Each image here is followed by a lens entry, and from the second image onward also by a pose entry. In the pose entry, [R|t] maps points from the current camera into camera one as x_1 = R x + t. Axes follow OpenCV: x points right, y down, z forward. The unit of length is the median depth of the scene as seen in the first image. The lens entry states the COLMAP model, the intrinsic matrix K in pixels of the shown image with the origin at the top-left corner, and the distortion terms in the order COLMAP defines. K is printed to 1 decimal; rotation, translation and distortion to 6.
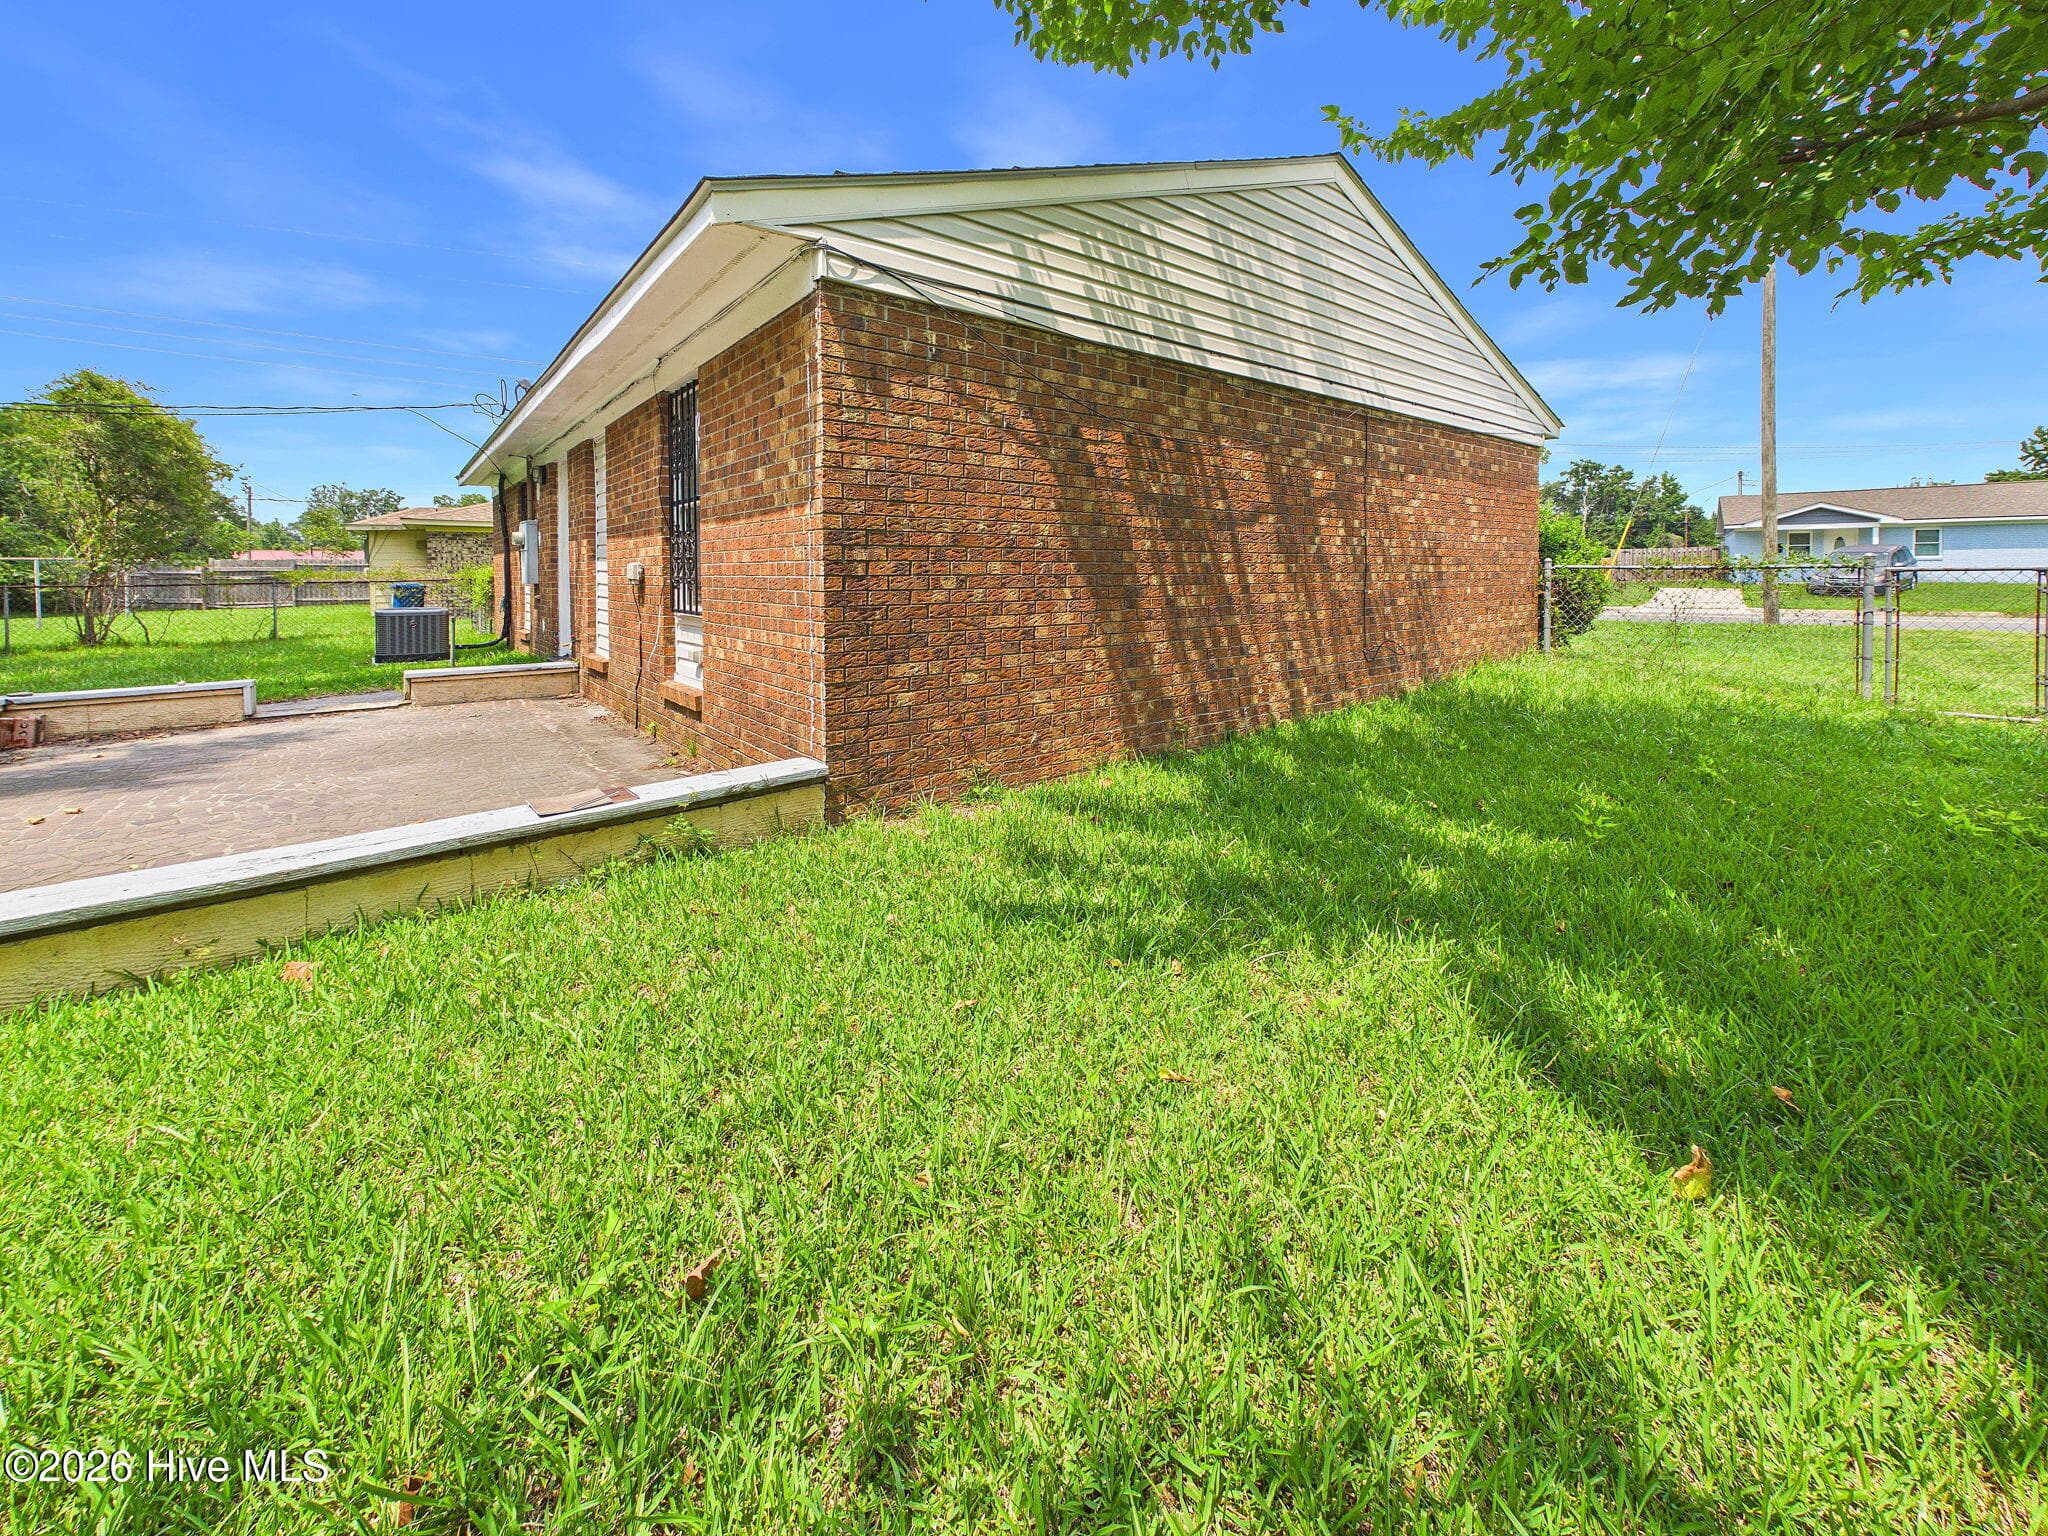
lens RADIAL K [[812.0, 0, 1018.7], [0, 812.0, 587.1], [0, 0, 1]] dist [-0.000049, -0.000314]
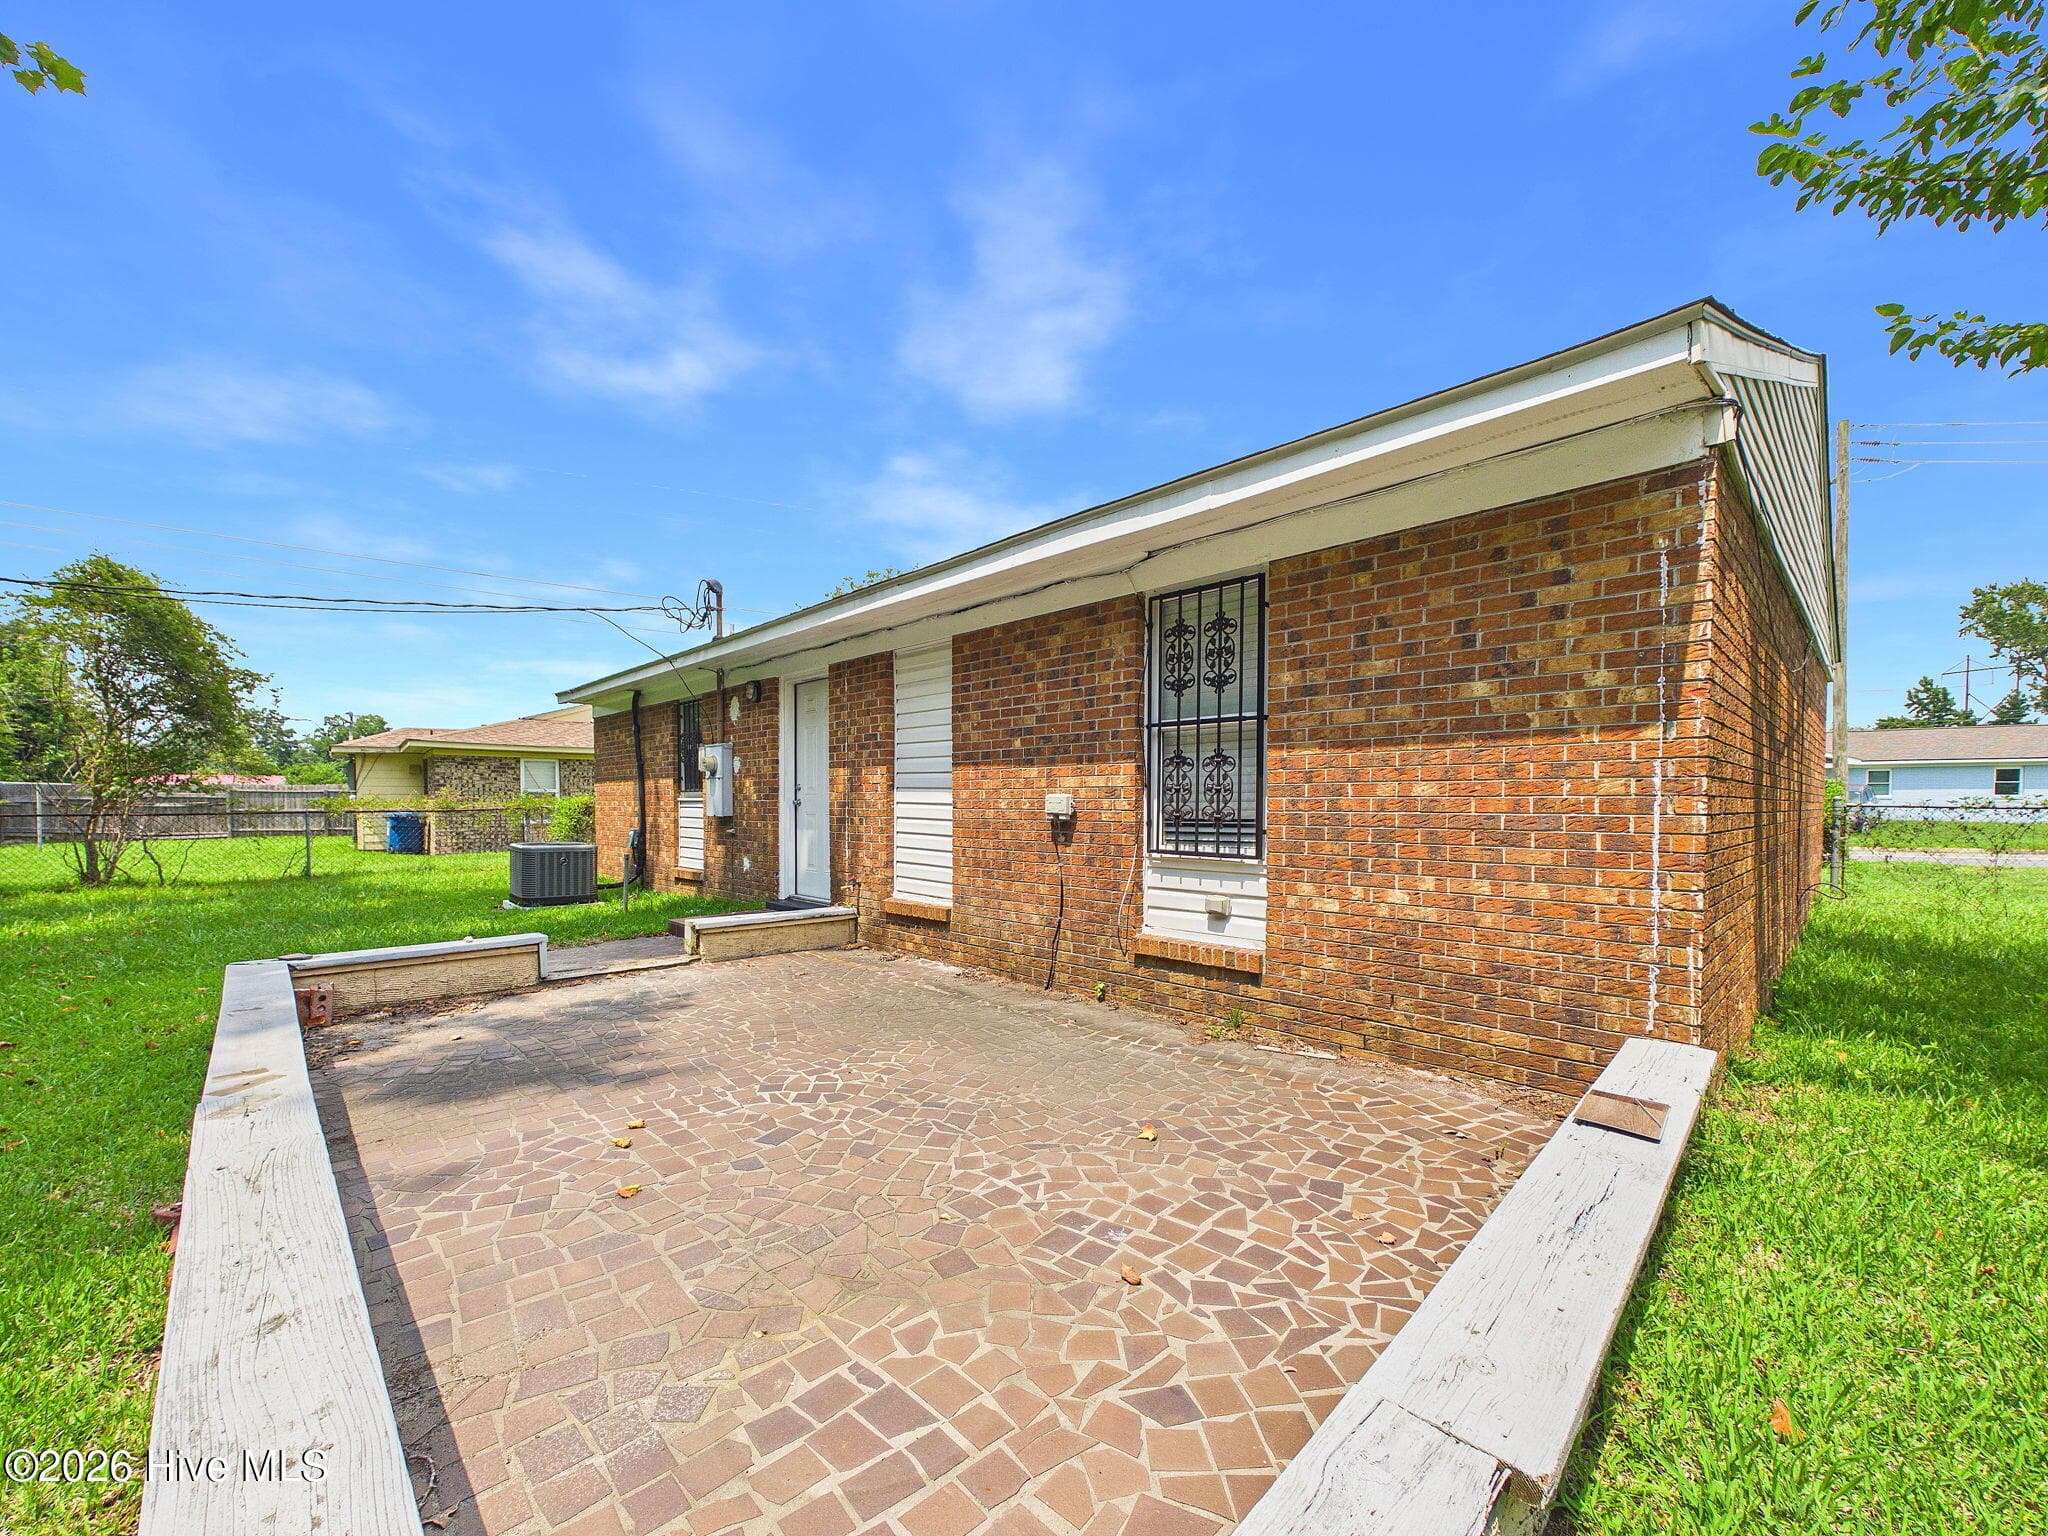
lens RADIAL K [[819.0, 0, 1023.9], [0, 819.0, 831.8], [0, 0, 1]] dist [-0.002452, -0.000496]
pose [[0.995634, 0.003502, 0.093281, -0.385841], [-0.004958, 0.999869, 0.015378, -0.002394], [-0.093215, -0.015774, 0.995521, 0.098230]]
